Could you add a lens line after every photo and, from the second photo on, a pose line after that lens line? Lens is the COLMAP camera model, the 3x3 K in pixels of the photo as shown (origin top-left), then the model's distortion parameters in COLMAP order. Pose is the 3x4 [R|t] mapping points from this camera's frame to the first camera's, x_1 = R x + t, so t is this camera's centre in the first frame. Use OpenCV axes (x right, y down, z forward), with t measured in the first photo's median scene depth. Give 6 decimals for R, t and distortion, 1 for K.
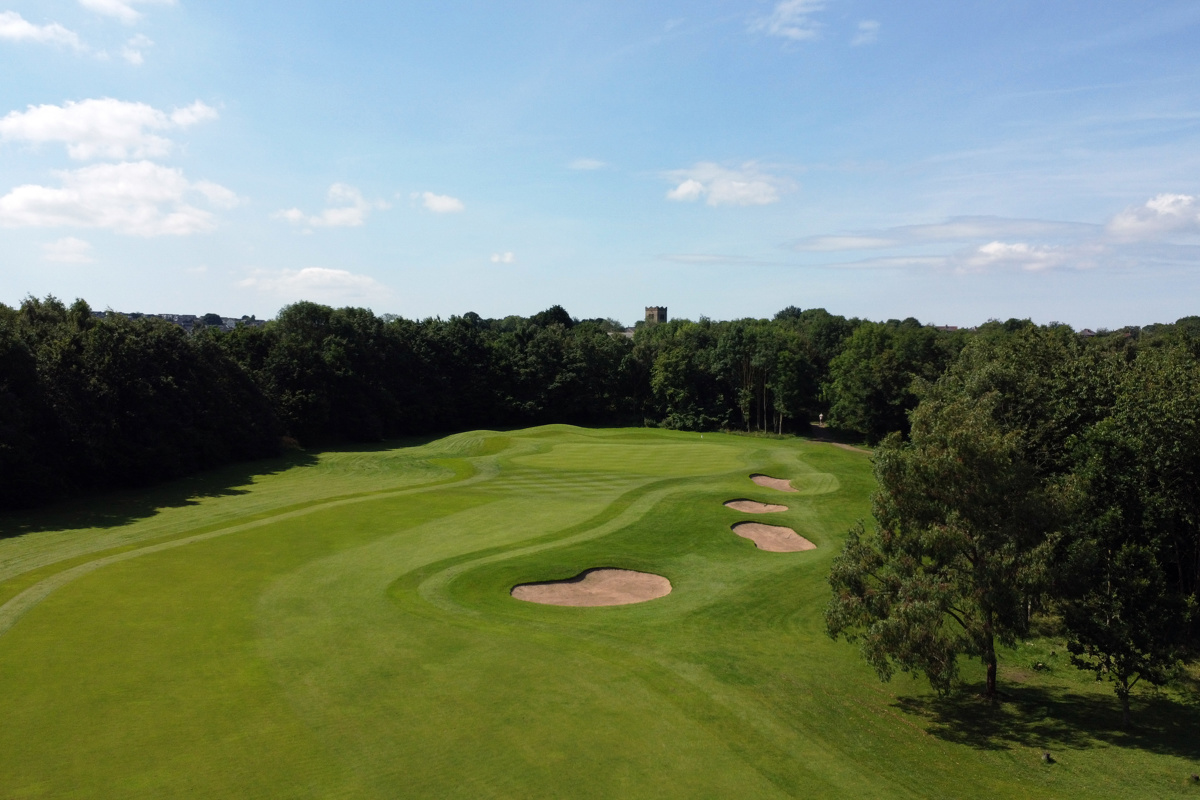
lens RADIAL K [[1034.0, 0, 600.0], [0, 1034.0, 400.0], [0, 0, 1]] dist [-0.010835, -0.014697]
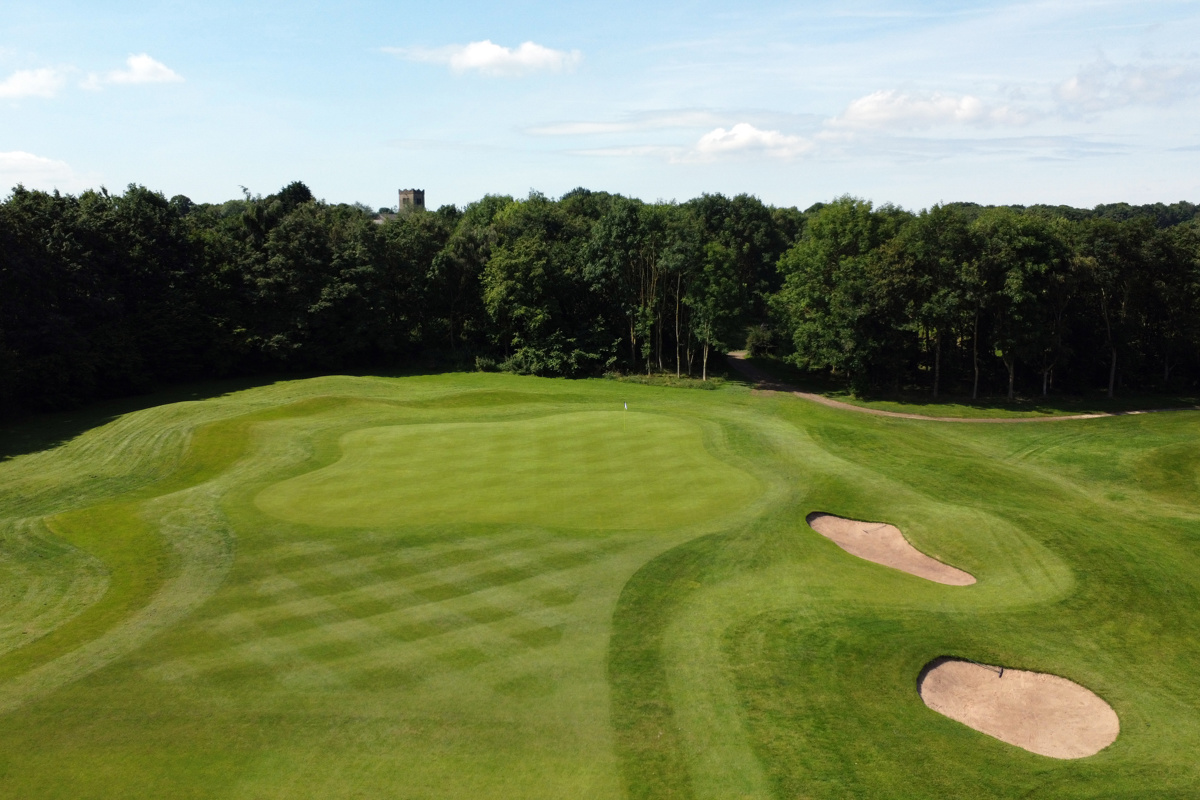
lens RADIAL K [[1034.0, 0, 600.0], [0, 1034.0, 400.0], [0, 0, 1]] dist [-0.010835, -0.014697]
pose [[0.968433, -0.045438, 0.245096, -0.036590], [0.019371, 0.993991, 0.107736, -0.021220], [-0.248519, -0.099587, 0.963494, 0.398543]]
